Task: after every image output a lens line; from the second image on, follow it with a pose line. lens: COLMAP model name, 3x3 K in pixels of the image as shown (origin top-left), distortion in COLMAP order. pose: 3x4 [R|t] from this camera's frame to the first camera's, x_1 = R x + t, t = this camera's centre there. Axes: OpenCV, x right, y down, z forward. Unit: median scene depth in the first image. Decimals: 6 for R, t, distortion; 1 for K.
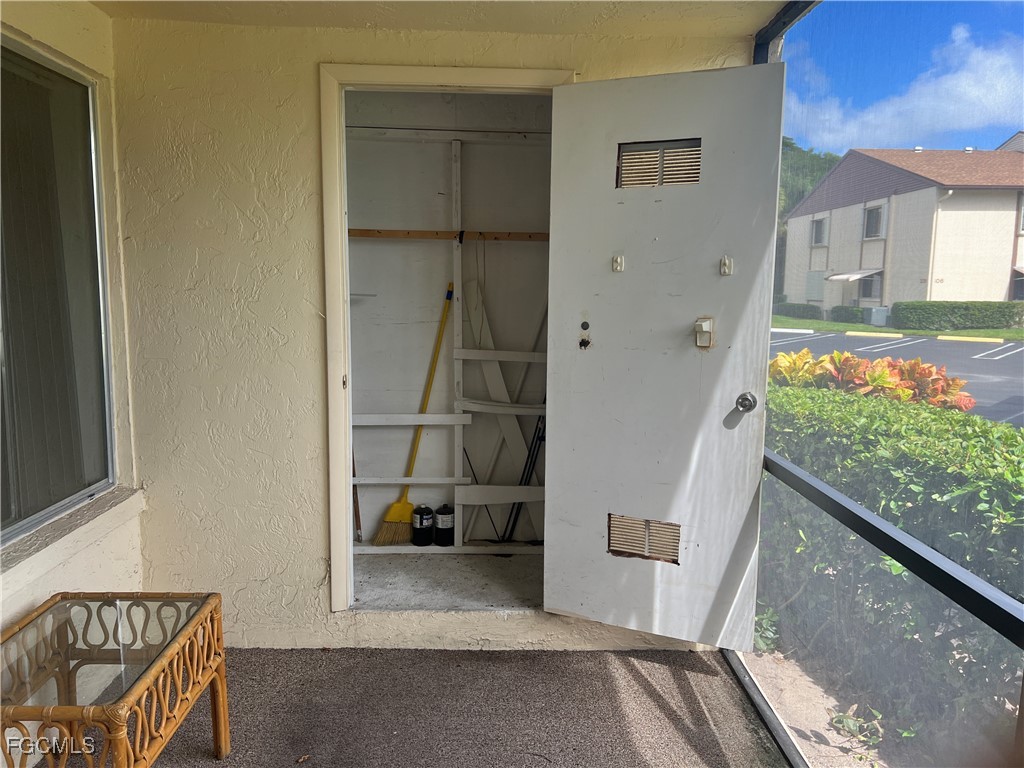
lens RADIAL K [[771.1, 0, 518.4], [0, 771.1, 374.1], [0, 0, 1]] dist [0.070686, -0.083057]
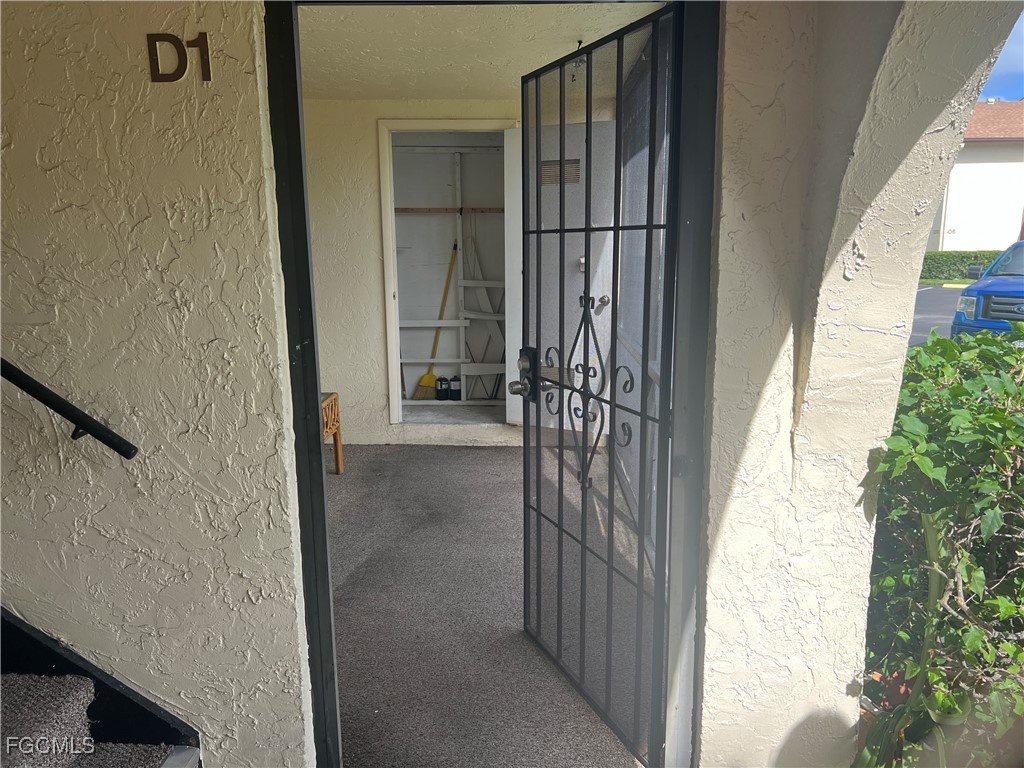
lens RADIAL K [[771.1, 0, 512.8], [0, 771.1, 393.8], [0, 0, 1]] dist [0.070686, -0.083057]
pose [[0.997916, -0.002794, -0.064463, 0.137795], [0.007754, 0.997016, 0.076810, 0.083627], [0.064056, -0.077150, 0.994960, -0.656075]]
